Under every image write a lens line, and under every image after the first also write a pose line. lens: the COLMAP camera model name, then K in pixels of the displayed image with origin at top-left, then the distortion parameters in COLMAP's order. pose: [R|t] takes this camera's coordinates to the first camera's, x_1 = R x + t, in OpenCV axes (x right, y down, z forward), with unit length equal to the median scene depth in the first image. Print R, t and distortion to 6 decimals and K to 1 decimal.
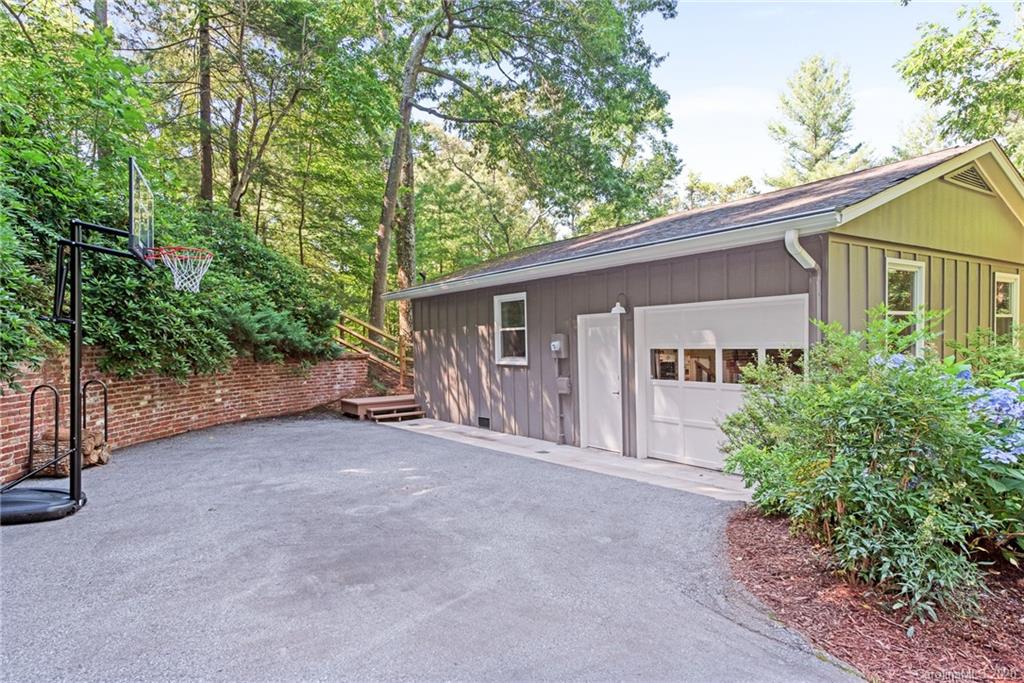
lens RADIAL K [[621.9, 0, 517.6], [0, 621.9, 370.7], [0, 0, 1]] dist [0.036580, 0.001776]
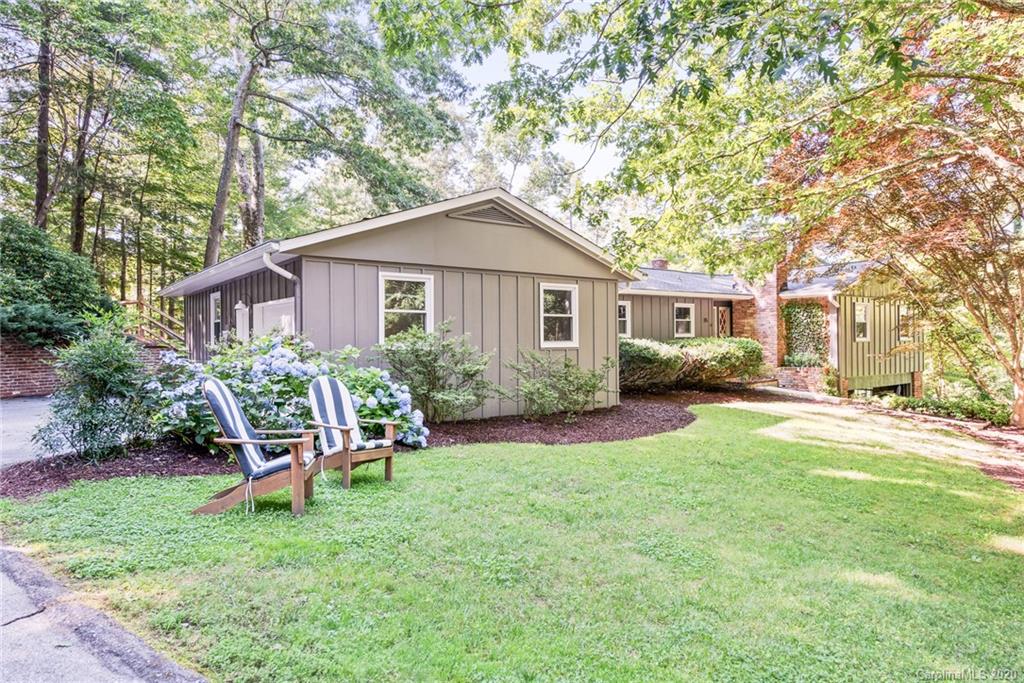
lens RADIAL K [[633.4, 0, 509.6], [0, 633.4, 346.5], [0, 0, 1]] dist [0.034237, 0.003845]
pose [[0.999679, 0.011163, 0.022729, 0.444066], [-0.010351, 0.999314, -0.035563, 0.018616], [-0.023110, 0.035317, 0.999109, -0.224889]]
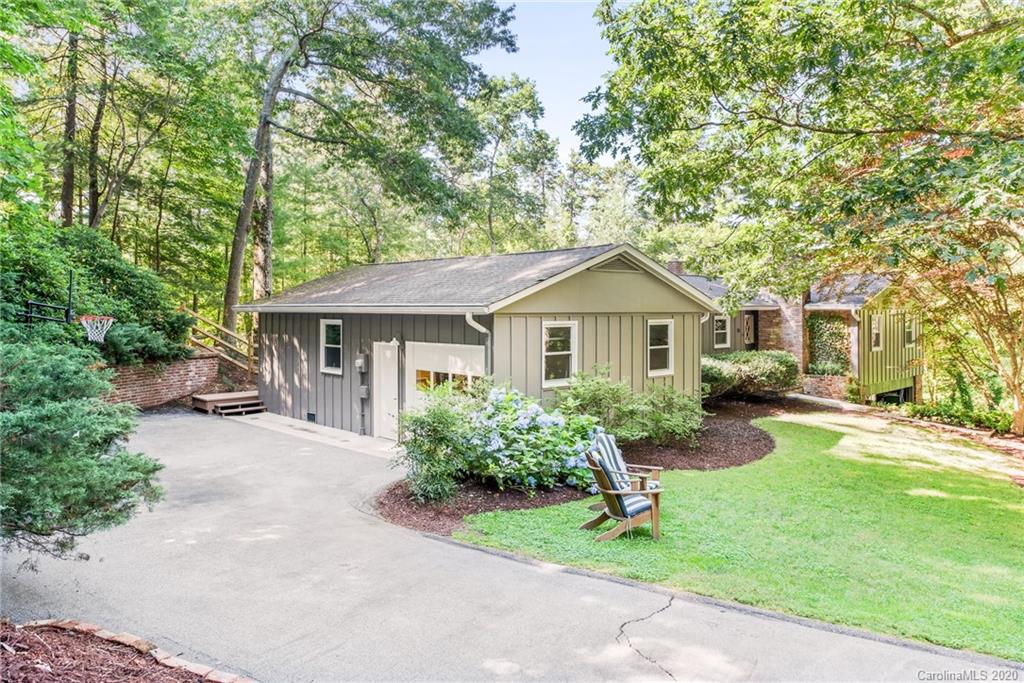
lens RADIAL K [[731.1, 0, 509.4], [0, 731.1, 305.8], [0, 0, 1]] dist [0.033461, -0.005451]
pose [[0.991162, 0.021518, 0.130900, 0.127878], [-0.014811, 0.998537, -0.052000, -0.062763], [-0.131828, 0.049602, 0.990031, -0.474394]]
